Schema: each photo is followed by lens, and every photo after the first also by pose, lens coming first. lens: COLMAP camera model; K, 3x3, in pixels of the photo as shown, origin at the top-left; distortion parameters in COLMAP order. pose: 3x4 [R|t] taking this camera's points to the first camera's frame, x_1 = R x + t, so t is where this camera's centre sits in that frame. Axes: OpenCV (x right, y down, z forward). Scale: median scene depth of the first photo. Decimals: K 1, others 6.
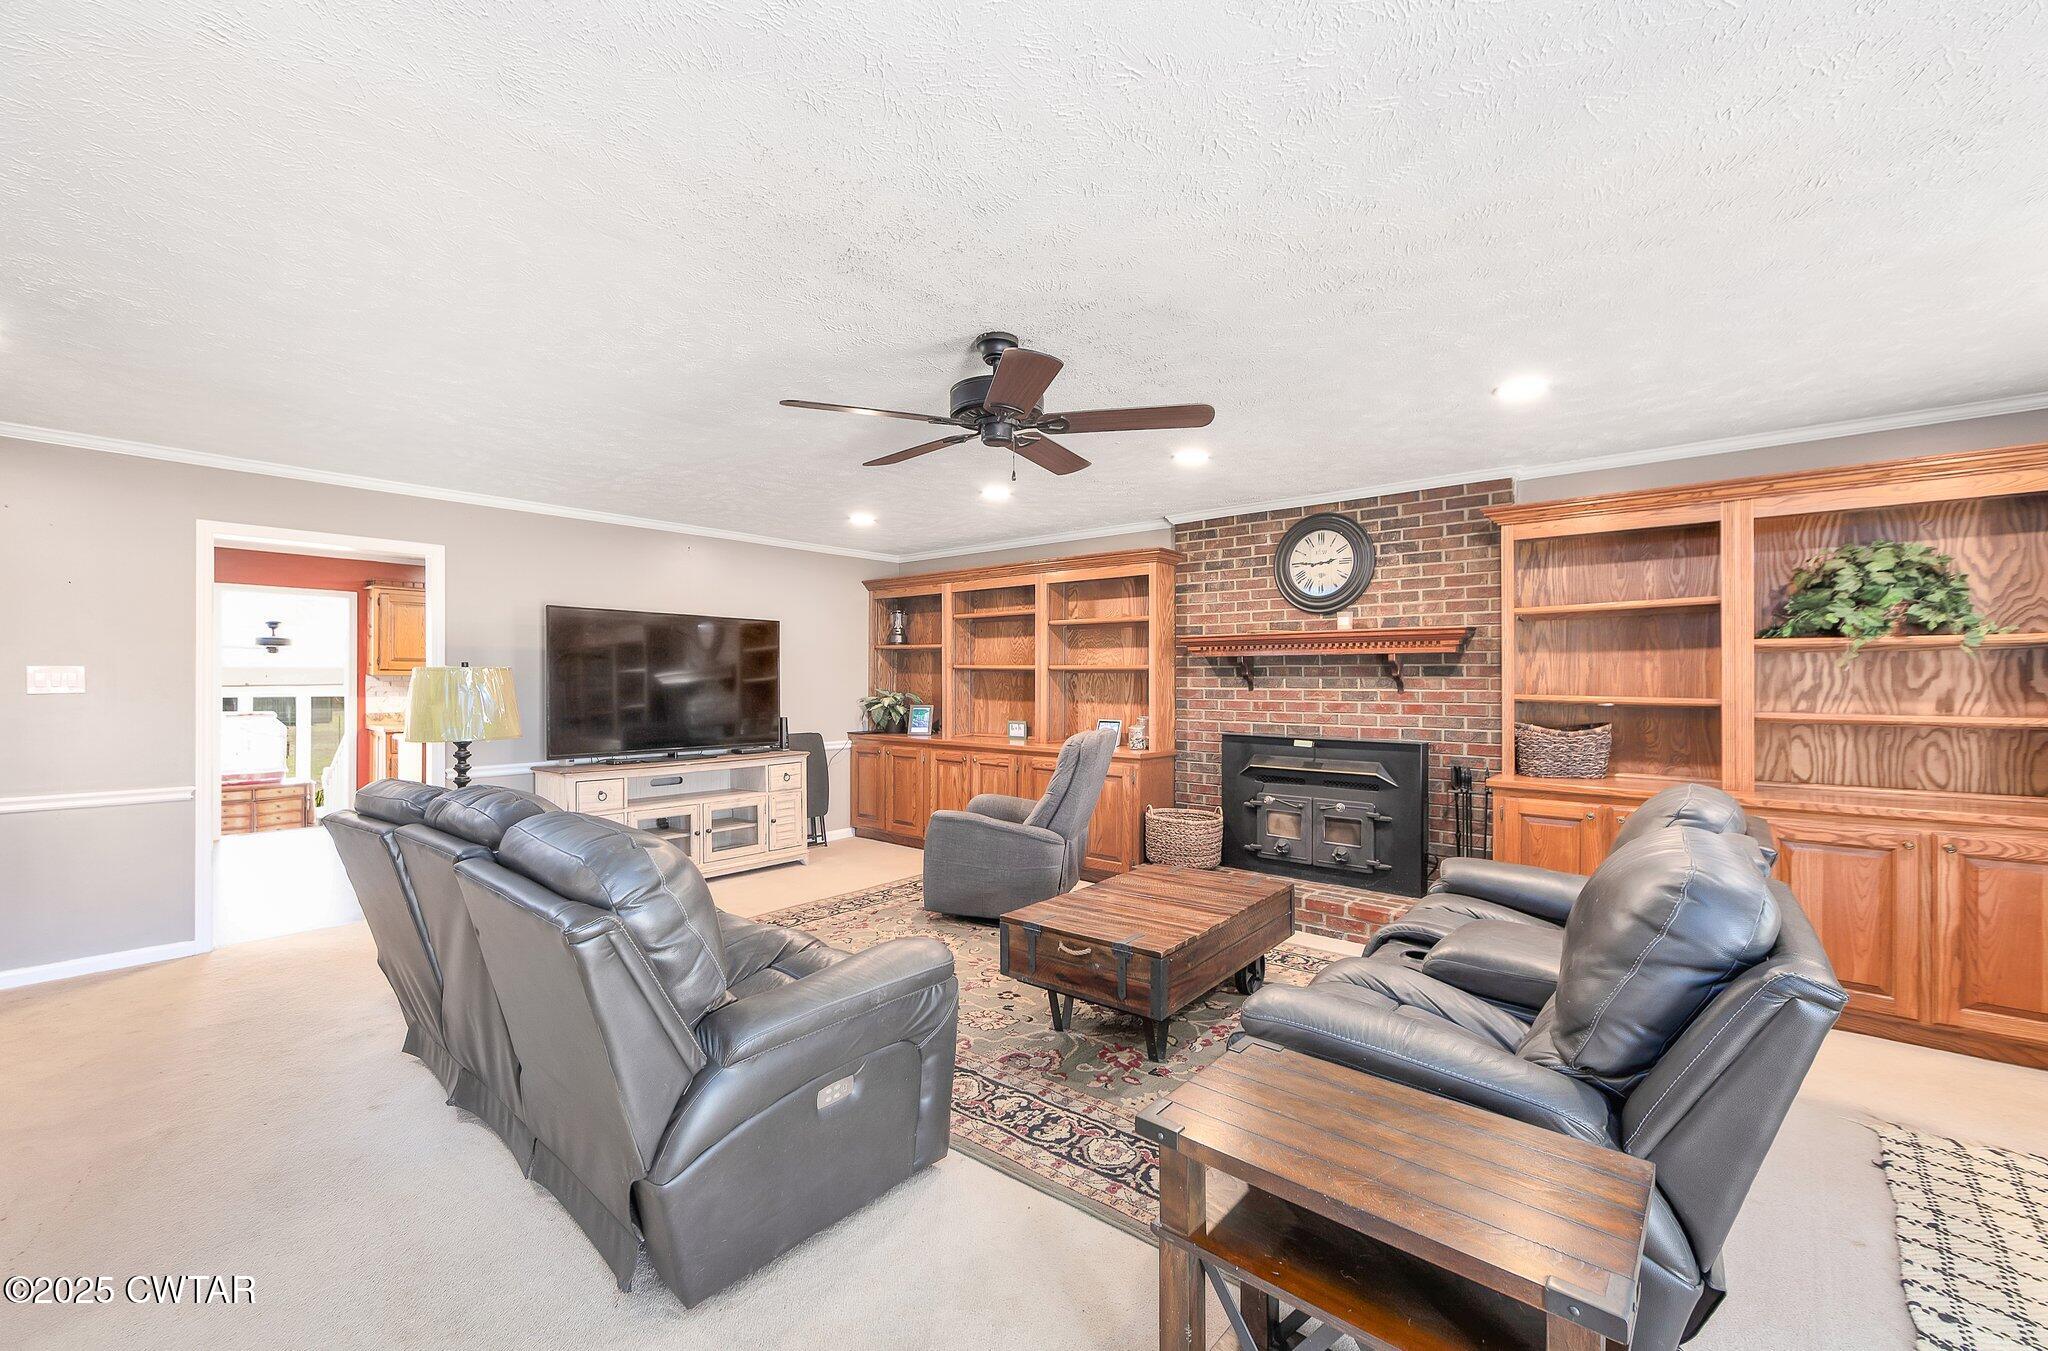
lens RADIAL K [[818.4, 0, 1016.6], [0, 818.4, 678.2], [0, 0, 1]] dist [-0.000301, 0.000037]
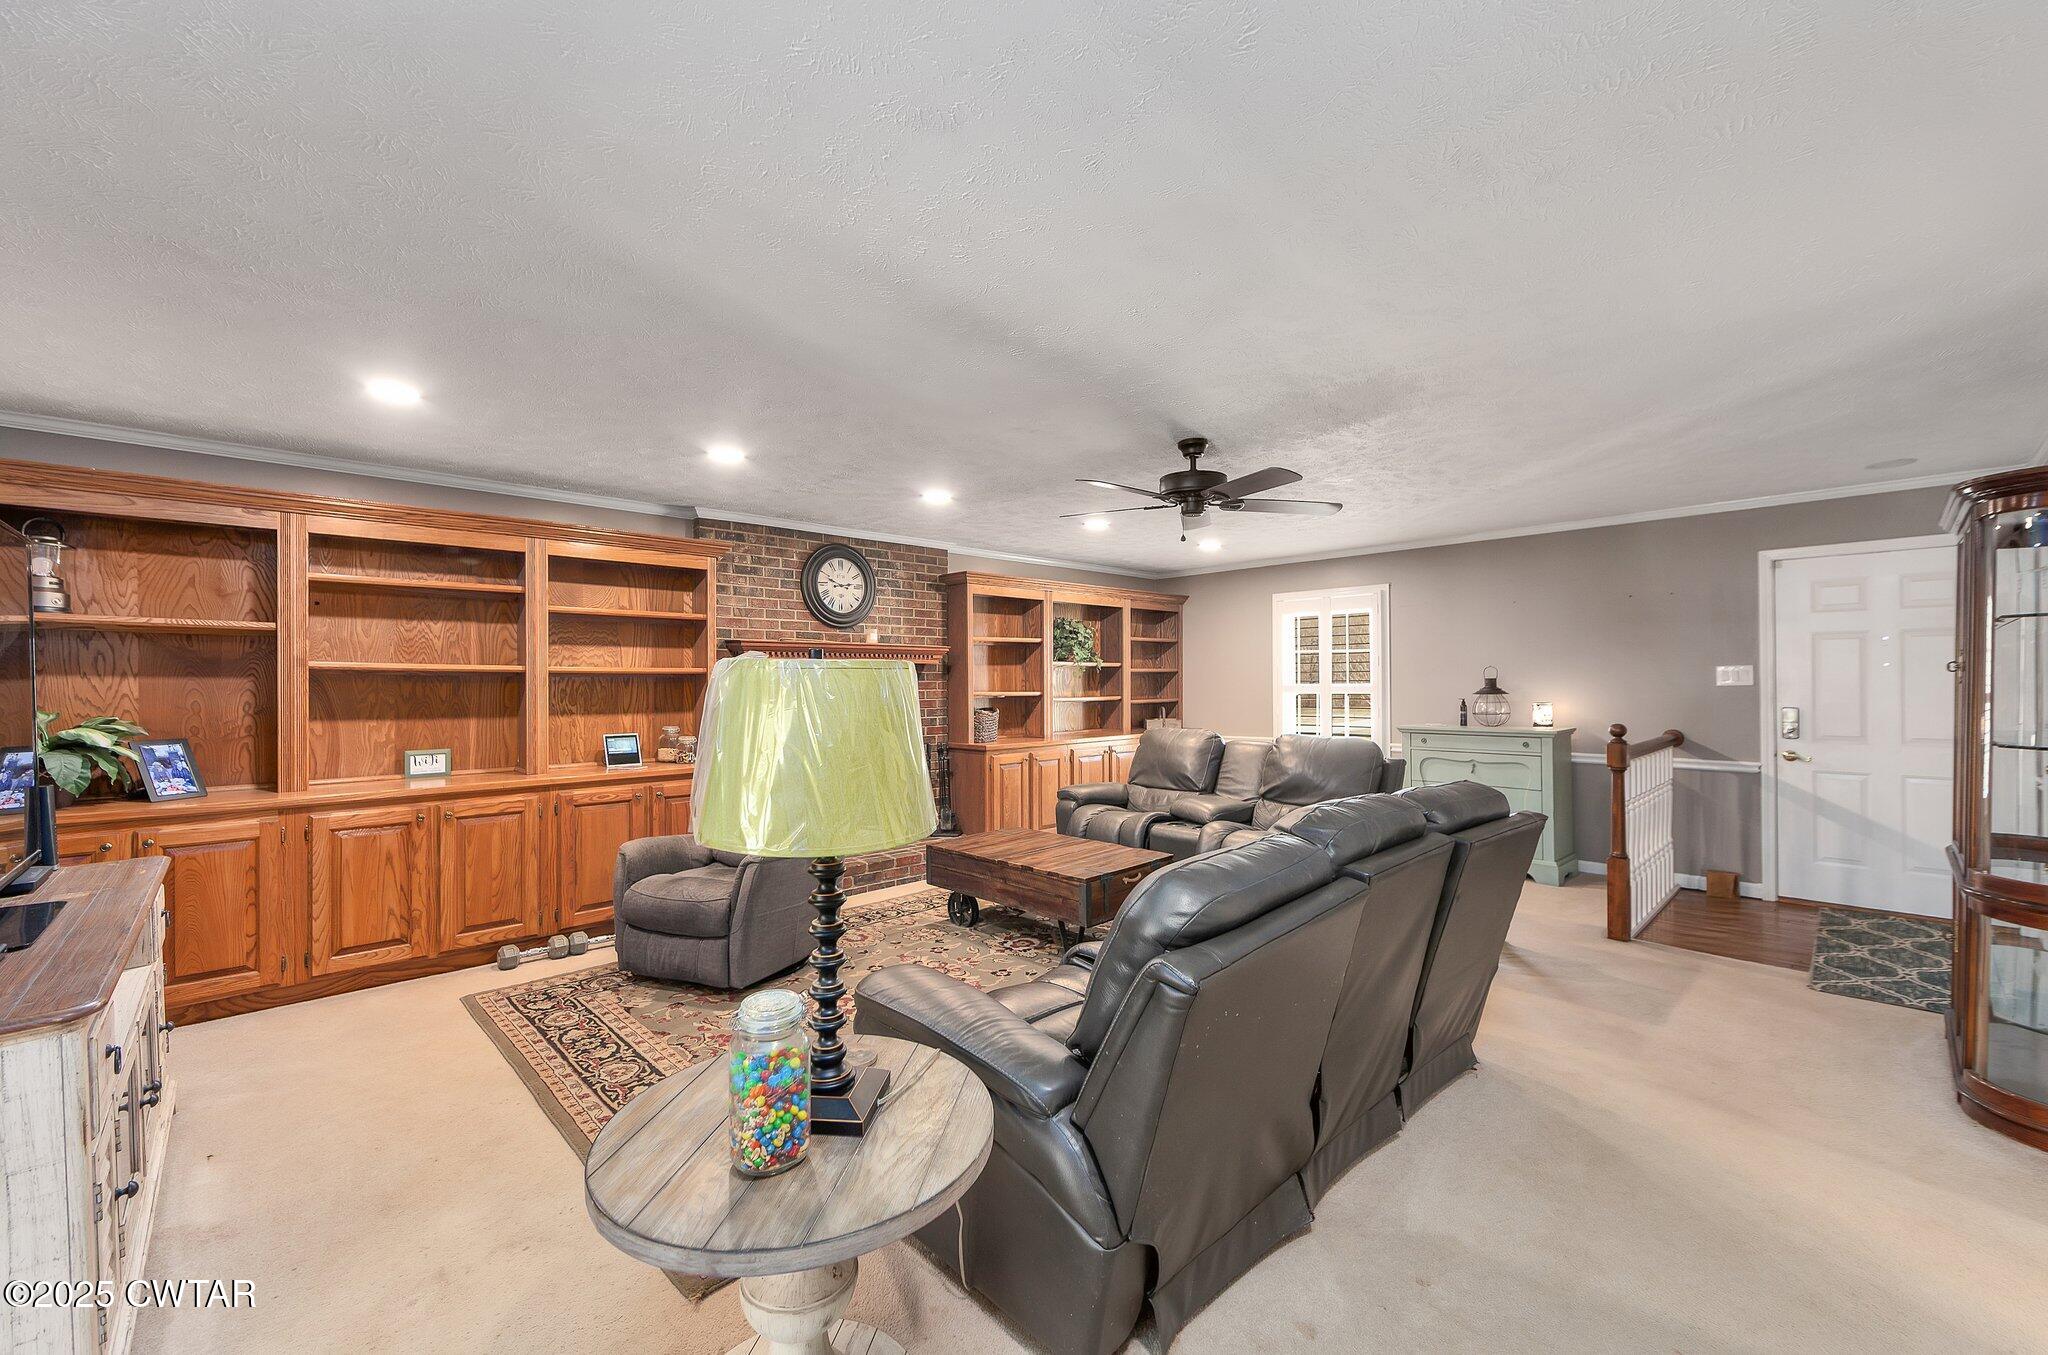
lens RADIAL K [[818.4, 0, 1016.6], [0, 818.4, 680.2], [0, 0, 1]] dist [-0.000301, 0.000037]
pose [[0.114977, -0.001840, 0.993366, -0.752119], [0.005174, 0.999986, 0.001253, -0.002742], [-0.993355, 0.004996, 0.114985, 0.584683]]
